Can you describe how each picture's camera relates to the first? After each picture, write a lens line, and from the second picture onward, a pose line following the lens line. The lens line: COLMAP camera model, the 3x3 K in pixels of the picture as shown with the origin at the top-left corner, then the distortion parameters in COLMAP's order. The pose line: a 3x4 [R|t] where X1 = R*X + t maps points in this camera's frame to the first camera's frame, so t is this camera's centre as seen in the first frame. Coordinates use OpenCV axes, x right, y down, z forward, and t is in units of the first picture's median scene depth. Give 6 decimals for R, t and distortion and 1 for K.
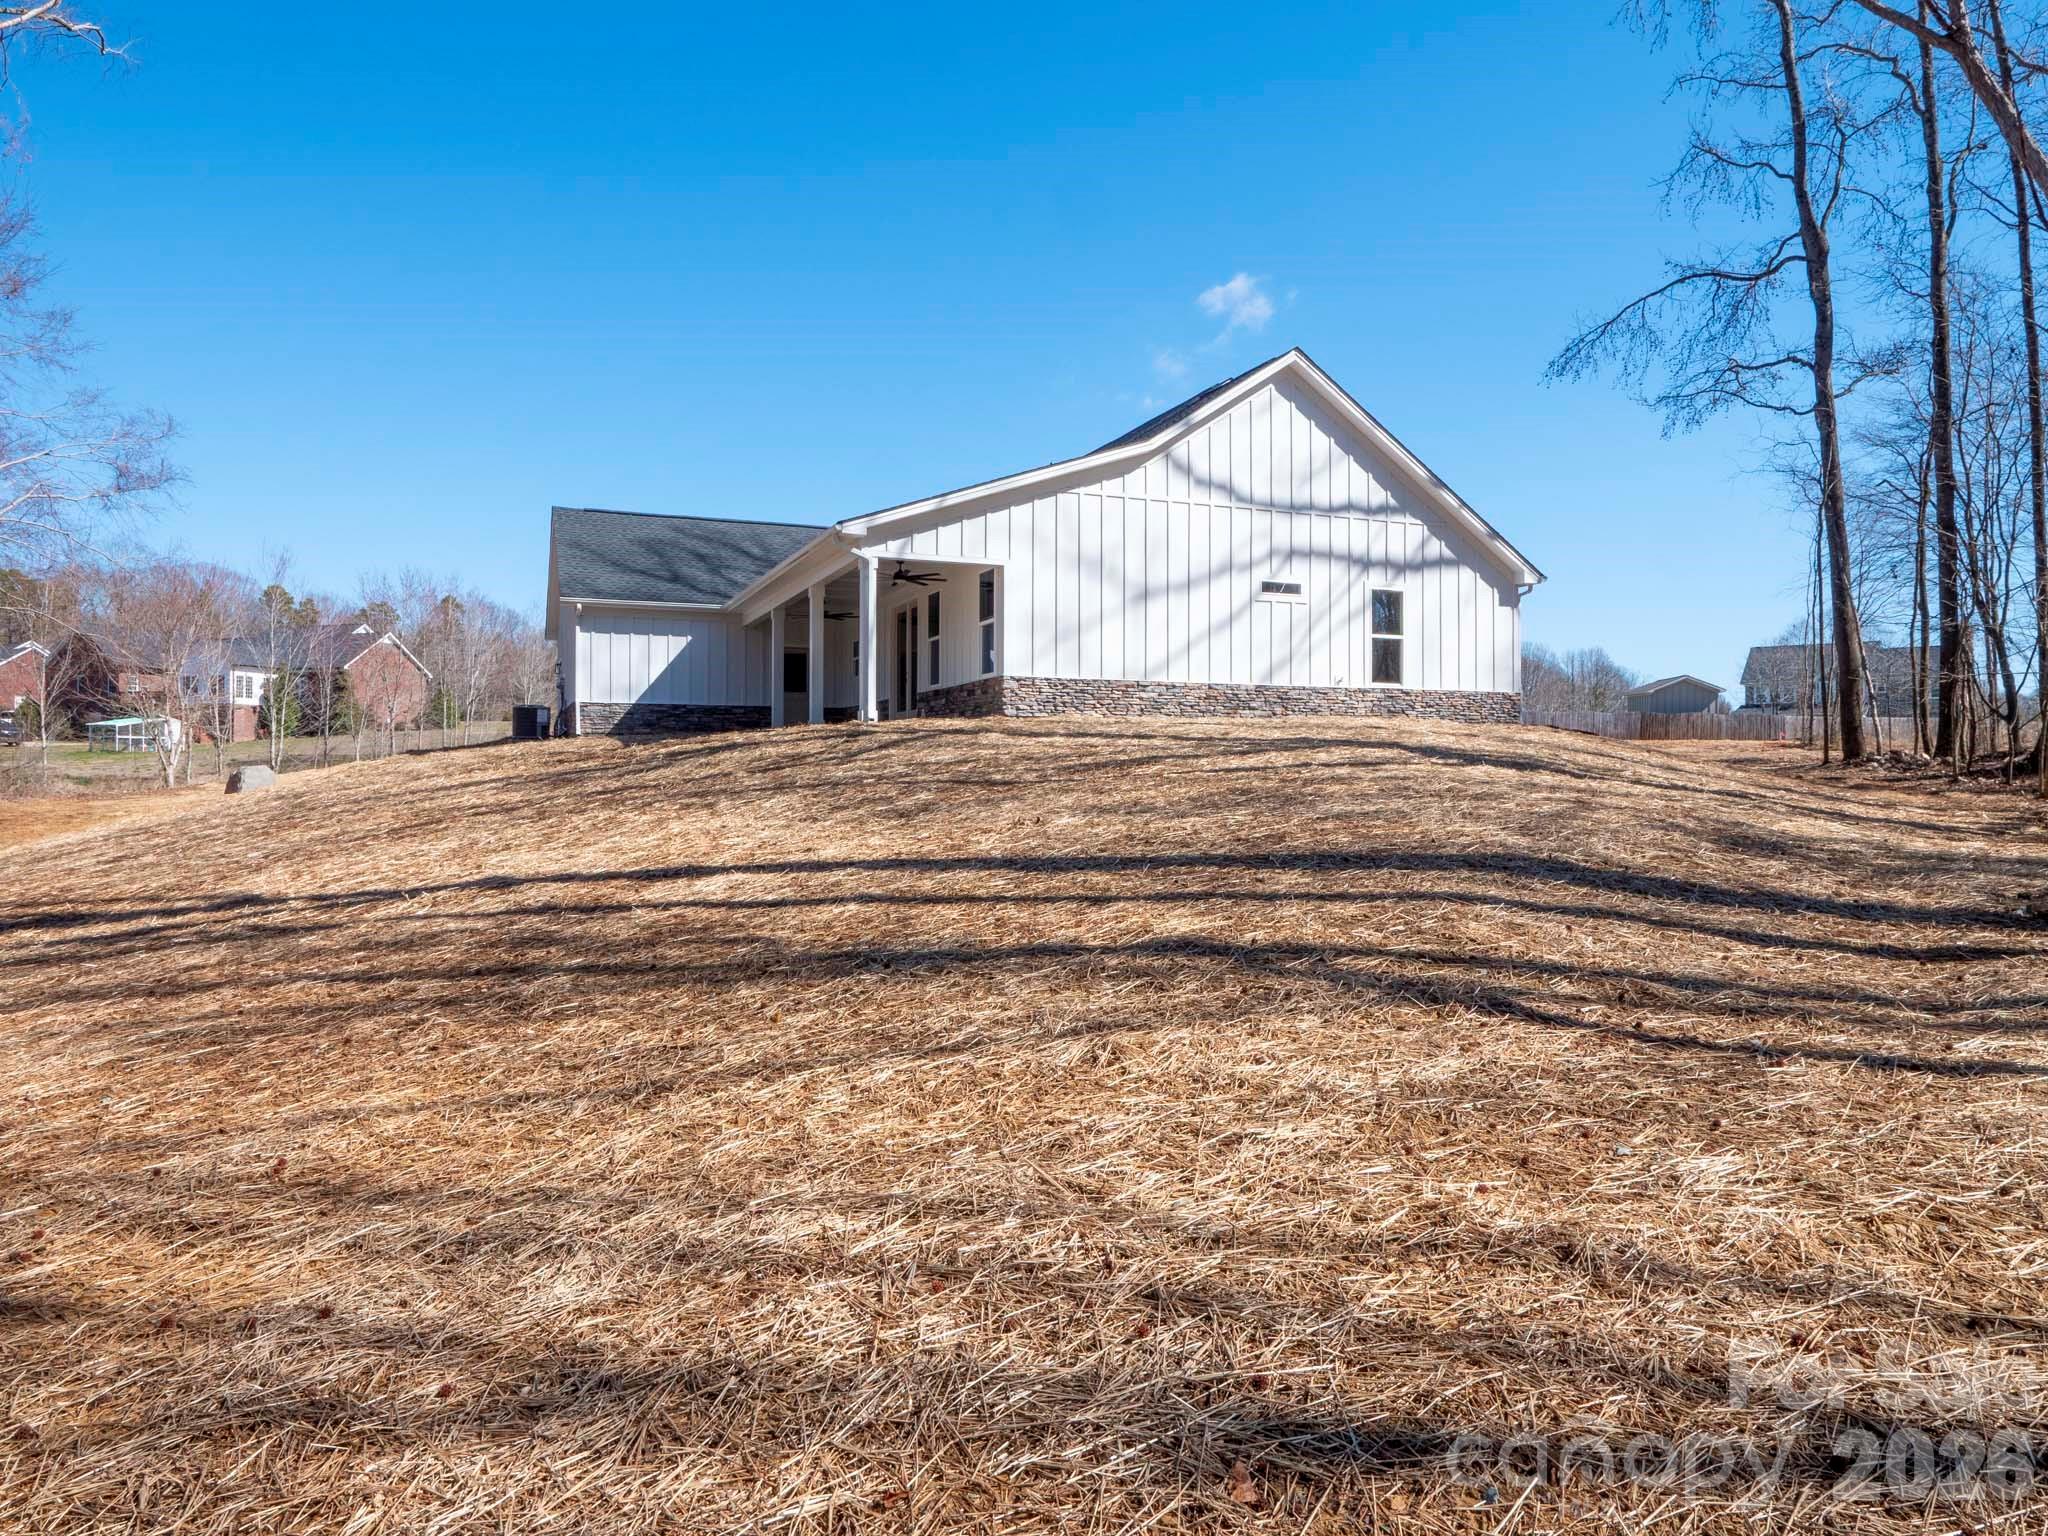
lens RADIAL K [[1332.2, 0, 1024.0], [0, 1332.2, 768.0], [0, 0, 1]] dist [-0.018300, -0.001879]
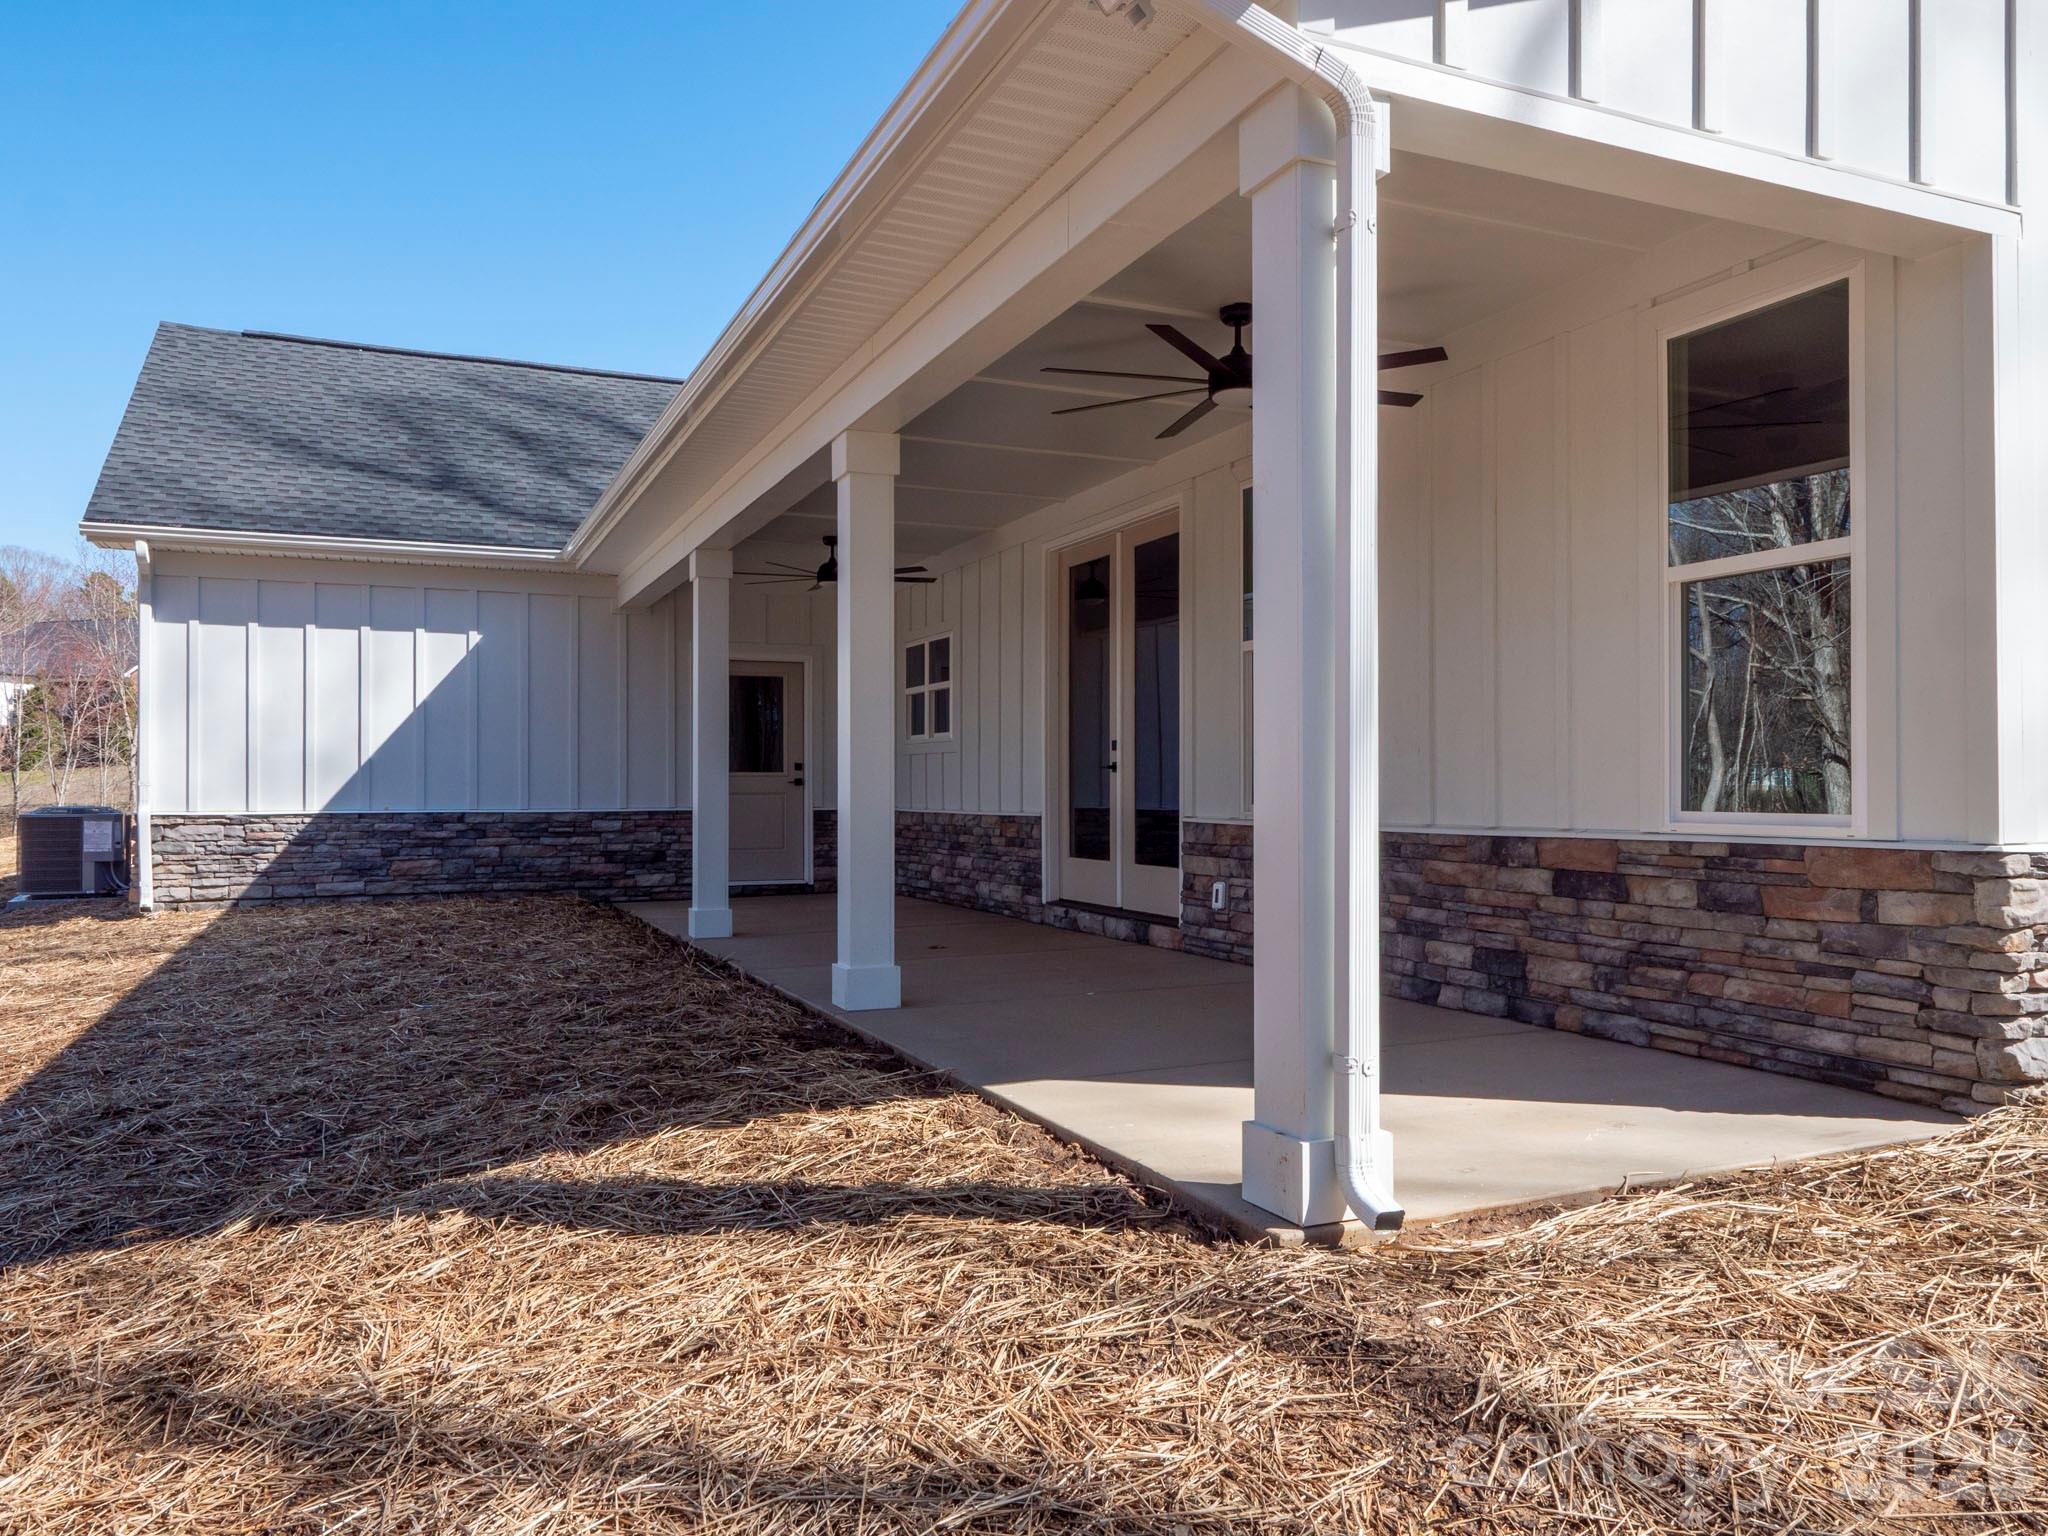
lens RADIAL K [[1364.8, 0, 1024.0], [0, 1364.8, 768.0], [0, 0, 1]] dist [0.001876, 0.007274]
pose [[0.998971, -0.002840, 0.045254, -0.119077], [0.002969, 0.999992, -0.002775, -0.061836], [-0.045246, 0.002907, 0.998972, 0.635449]]
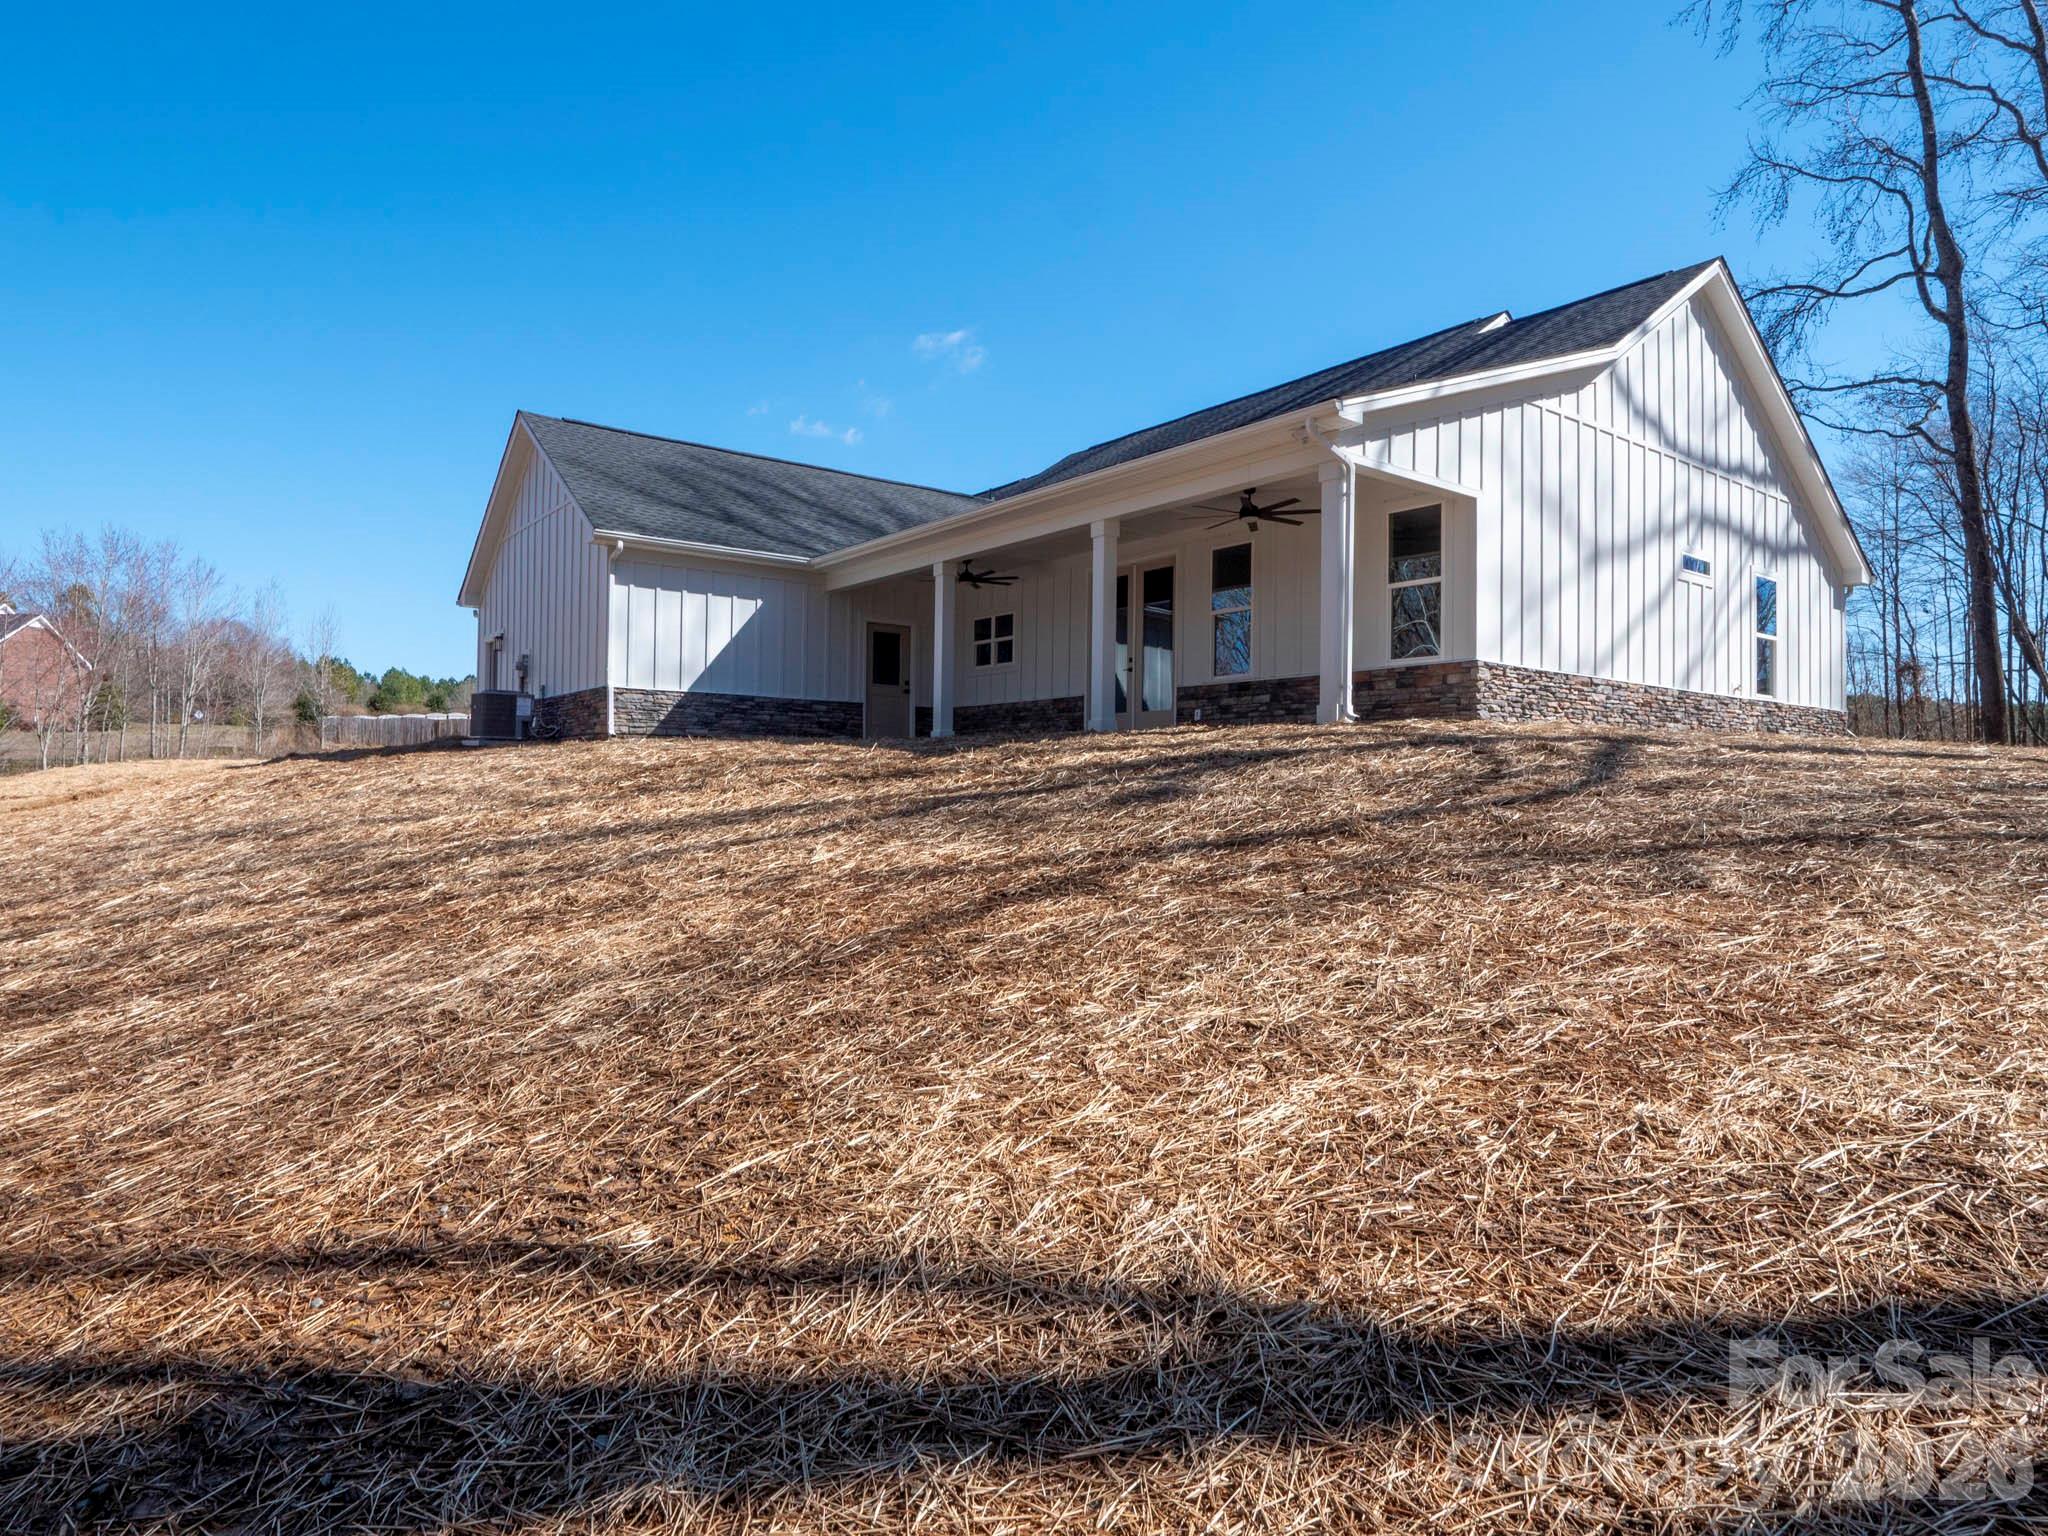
lens RADIAL K [[1185.7, 0, 983.3], [0, 1185.7, 783.1], [0, 0, 1]] dist [-0.020485, 0.005217]
pose [[0.963083, 0.013179, 0.268883, -0.320564], [-0.013081, 0.999912, -0.002159, -0.002068], [-0.268888, -0.001438, 0.963170, 0.380075]]
